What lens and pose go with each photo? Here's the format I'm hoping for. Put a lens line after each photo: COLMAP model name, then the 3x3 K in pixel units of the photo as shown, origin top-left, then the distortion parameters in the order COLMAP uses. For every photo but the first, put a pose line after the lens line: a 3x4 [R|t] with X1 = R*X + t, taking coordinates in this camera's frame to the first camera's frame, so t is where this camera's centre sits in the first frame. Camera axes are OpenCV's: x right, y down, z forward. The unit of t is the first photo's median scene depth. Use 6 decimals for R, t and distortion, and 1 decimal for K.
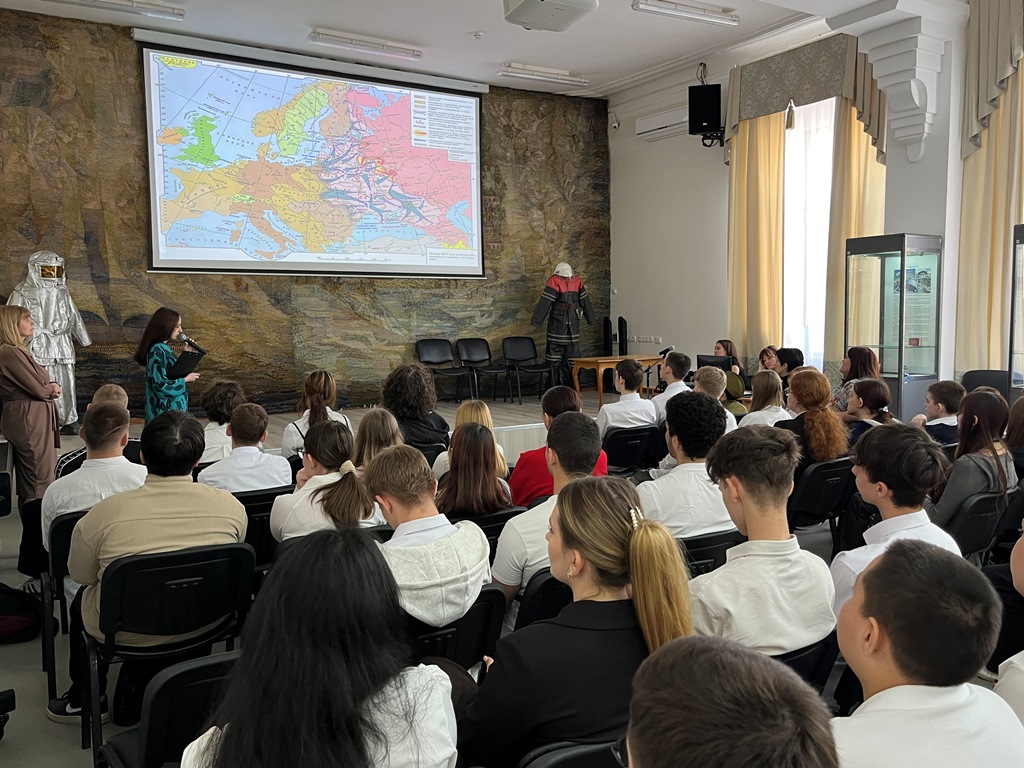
lens RADIAL K [[870.1, 0, 526.3], [0, 870.1, 384.8], [0, 0, 1]] dist [0.070345, -0.061383]
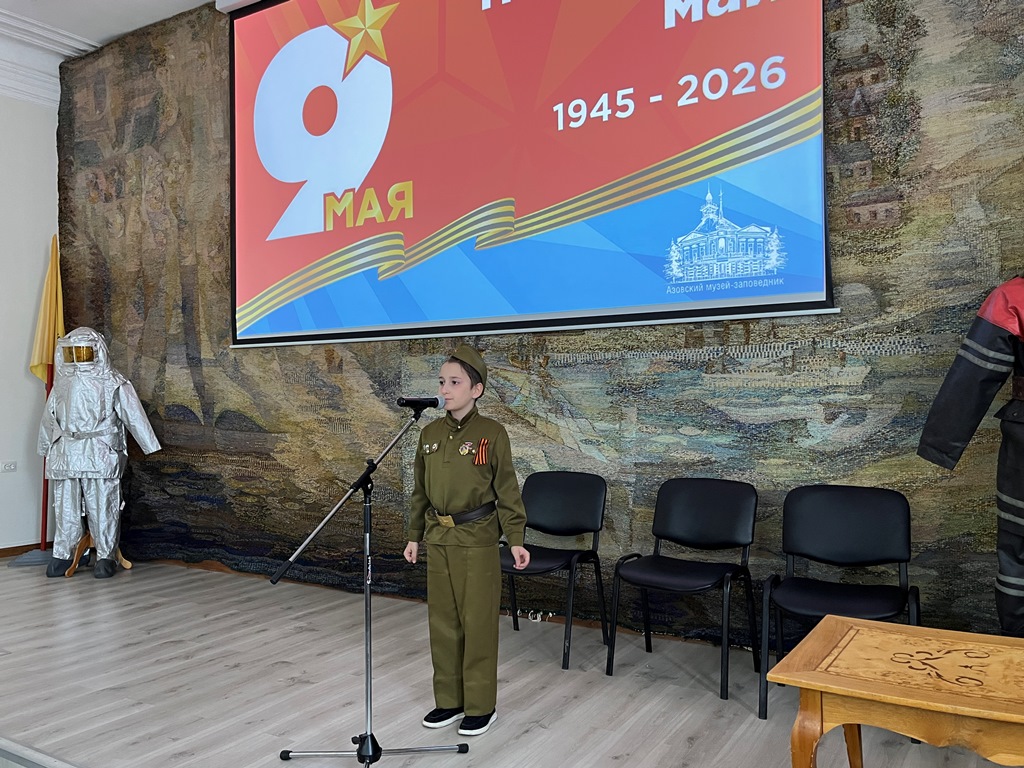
lens RADIAL K [[847.8, 0, 513.2], [0, 847.8, 394.4], [0, 0, 1]] dist [0.023548, -0.031518]
pose [[0.439563, -0.002154, -0.898209, 0.227196], [-0.068835, 0.996976, -0.036077, -0.078203], [0.895570, 0.077687, 0.438085, 0.849742]]
